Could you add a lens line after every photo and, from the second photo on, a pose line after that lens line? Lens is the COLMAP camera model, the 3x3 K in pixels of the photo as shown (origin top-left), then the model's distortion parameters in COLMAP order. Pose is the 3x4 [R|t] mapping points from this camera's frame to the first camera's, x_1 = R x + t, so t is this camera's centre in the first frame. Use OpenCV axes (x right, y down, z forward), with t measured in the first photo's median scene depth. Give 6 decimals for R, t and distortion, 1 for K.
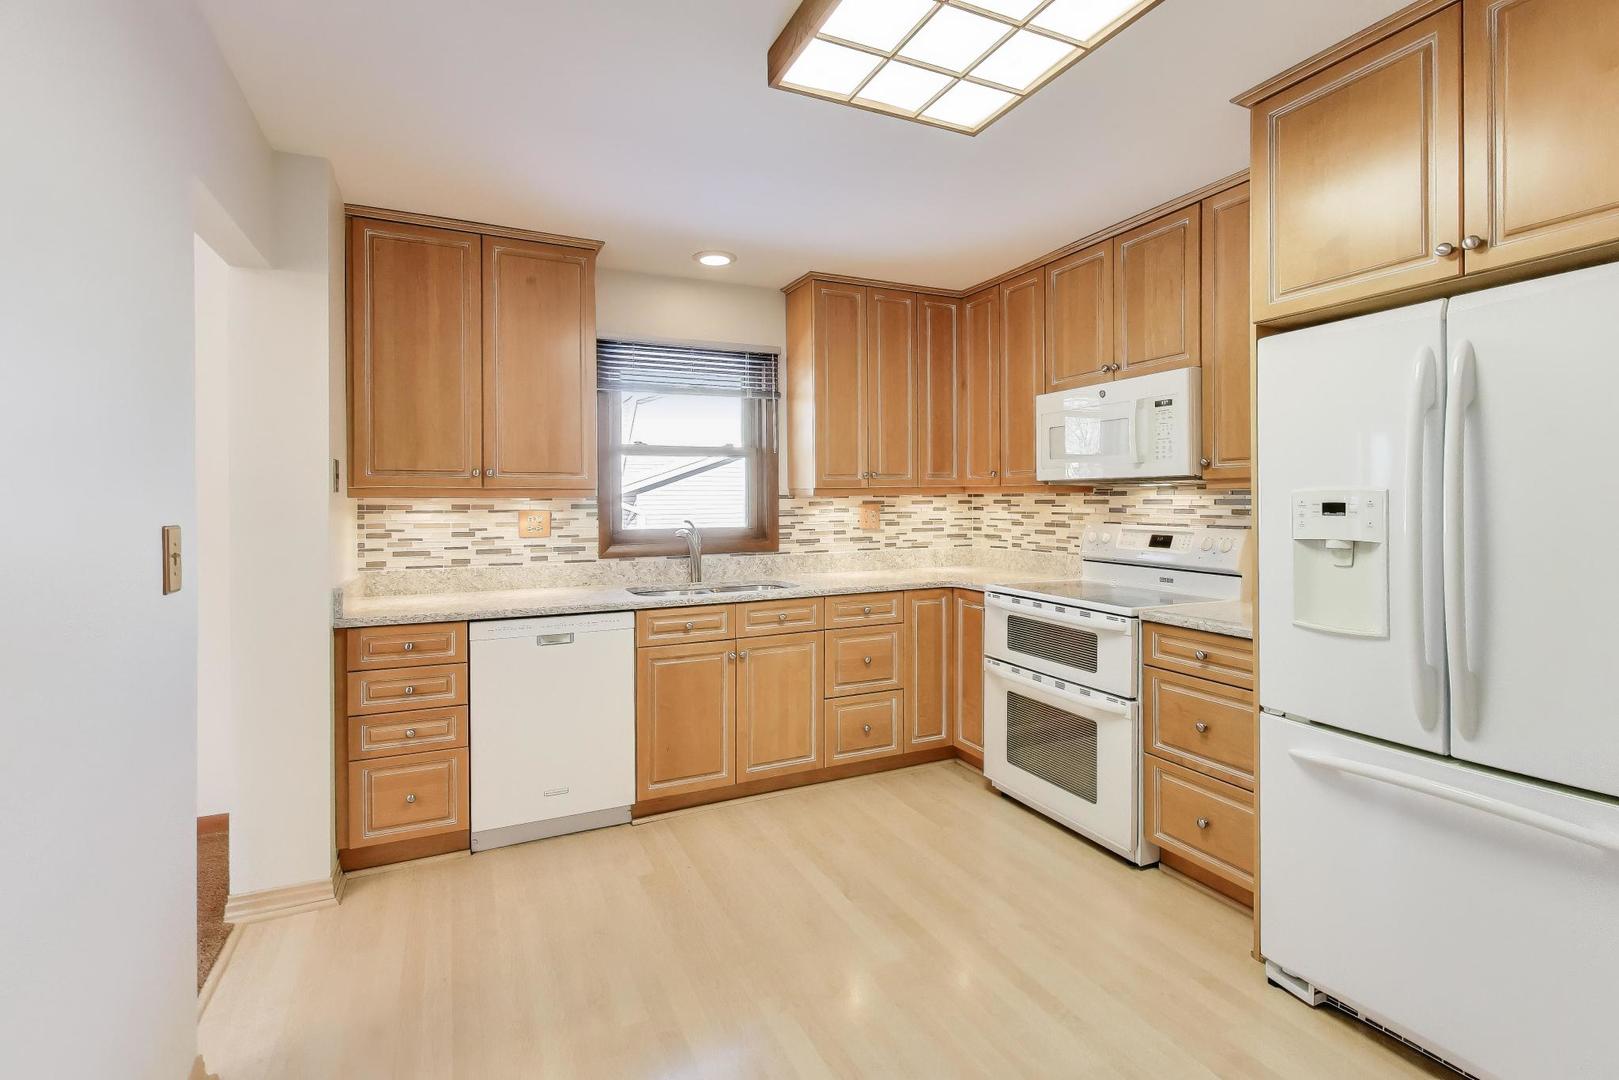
lens RADIAL K [[725.6, 0, 782.9], [0, 725.6, 500.3], [0, 0, 1]] dist [0.001176, -0.000156]
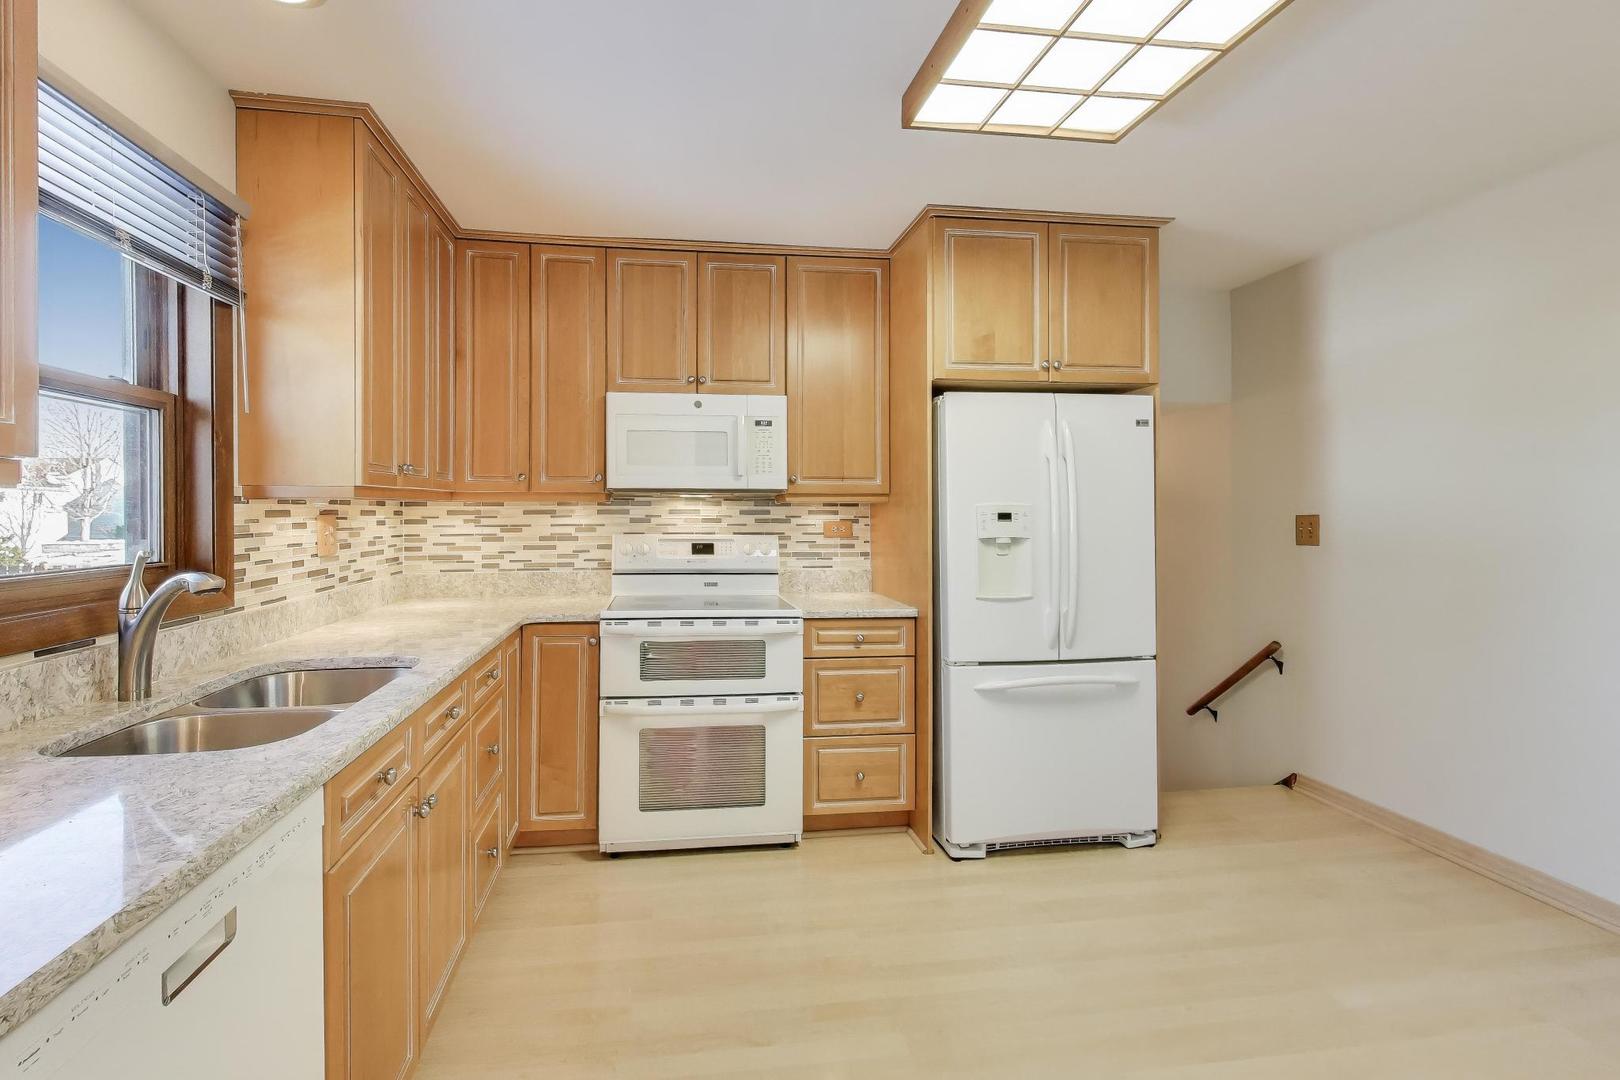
lens RADIAL K [[726.0, 0, 759.9], [0, 726.0, 515.4], [0, 0, 1]] dist [0.001176, -0.000156]
pose [[0.283132, -0.000739, 0.959081, -0.483715], [-0.002636, 0.999995, 0.001549, 0.004666], [-0.959077, -0.002967, 0.283129, 0.618374]]
